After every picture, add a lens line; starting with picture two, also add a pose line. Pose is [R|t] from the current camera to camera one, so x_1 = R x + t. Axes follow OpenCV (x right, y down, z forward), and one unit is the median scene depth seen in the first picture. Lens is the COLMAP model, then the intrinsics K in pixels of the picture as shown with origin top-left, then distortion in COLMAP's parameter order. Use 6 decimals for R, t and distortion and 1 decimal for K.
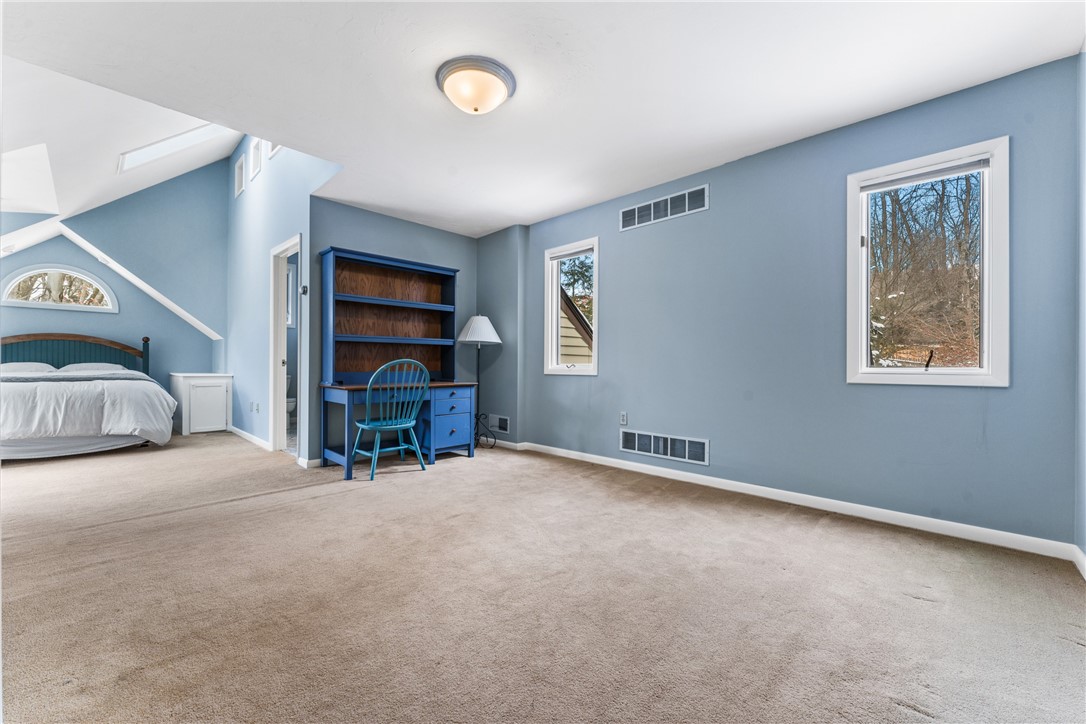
lens RADIAL K [[433.4, 0, 544.3], [0, 433.4, 361.4], [0, 0, 1]] dist [-0.002316, -0.000250]
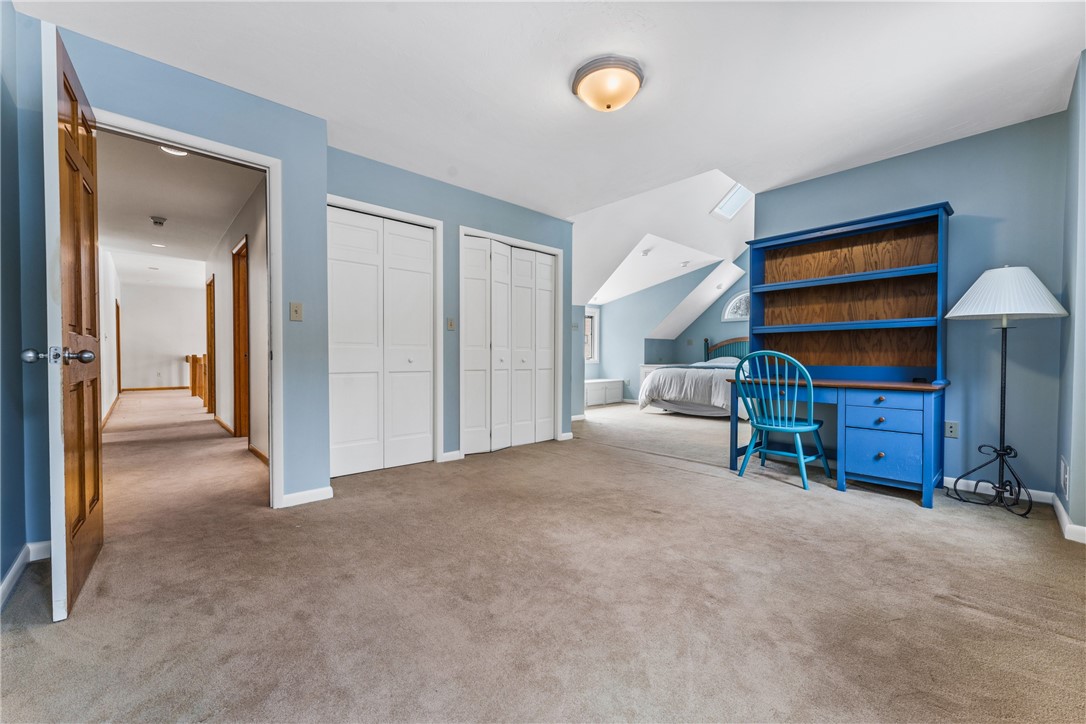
lens RADIAL K [[433.4, 0, 543.2], [0, 433.4, 366.3], [0, 0, 1]] dist [-0.002316, -0.000250]
pose [[-0.067058, 0.017488, -0.997596, 0.496140], [0.006306, 0.999834, 0.017104, 0.007106], [0.997729, -0.005144, -0.067157, 0.519330]]
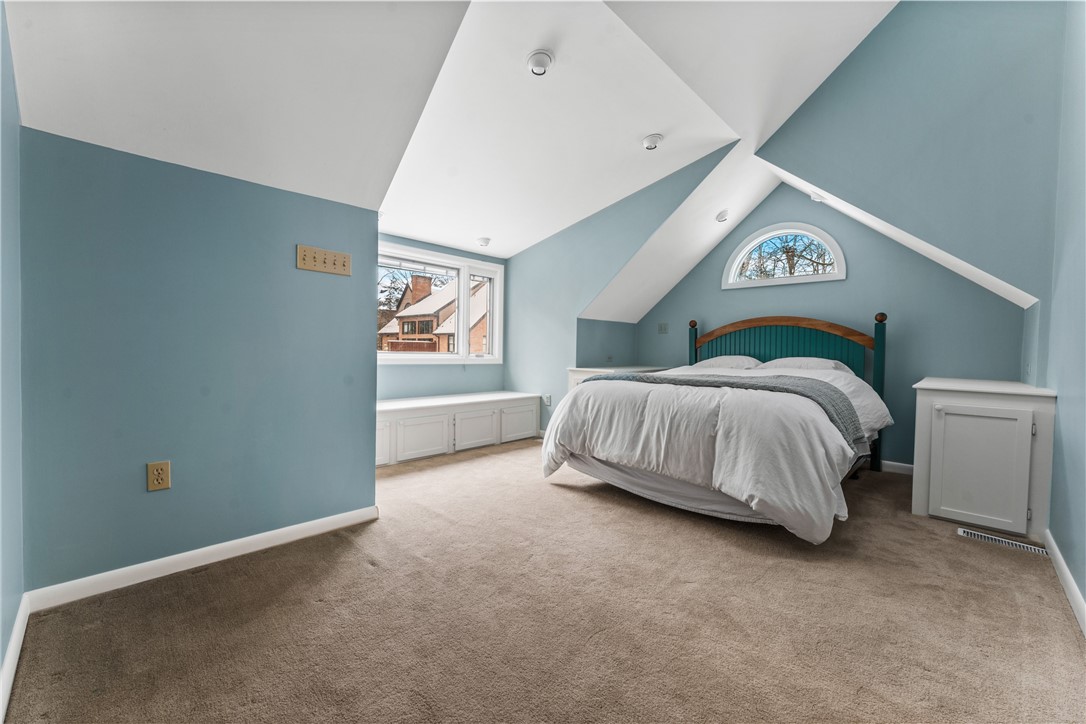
lens RADIAL K [[433.4, 0, 544.2], [0, 433.4, 364.8], [0, 0, 1]] dist [-0.002316, -0.000250]
pose [[-0.017293, 0.024923, -0.999540, -0.477562], [-0.010320, 0.999632, 0.025104, 0.003023], [0.999797, 0.010749, -0.017030, 0.789710]]
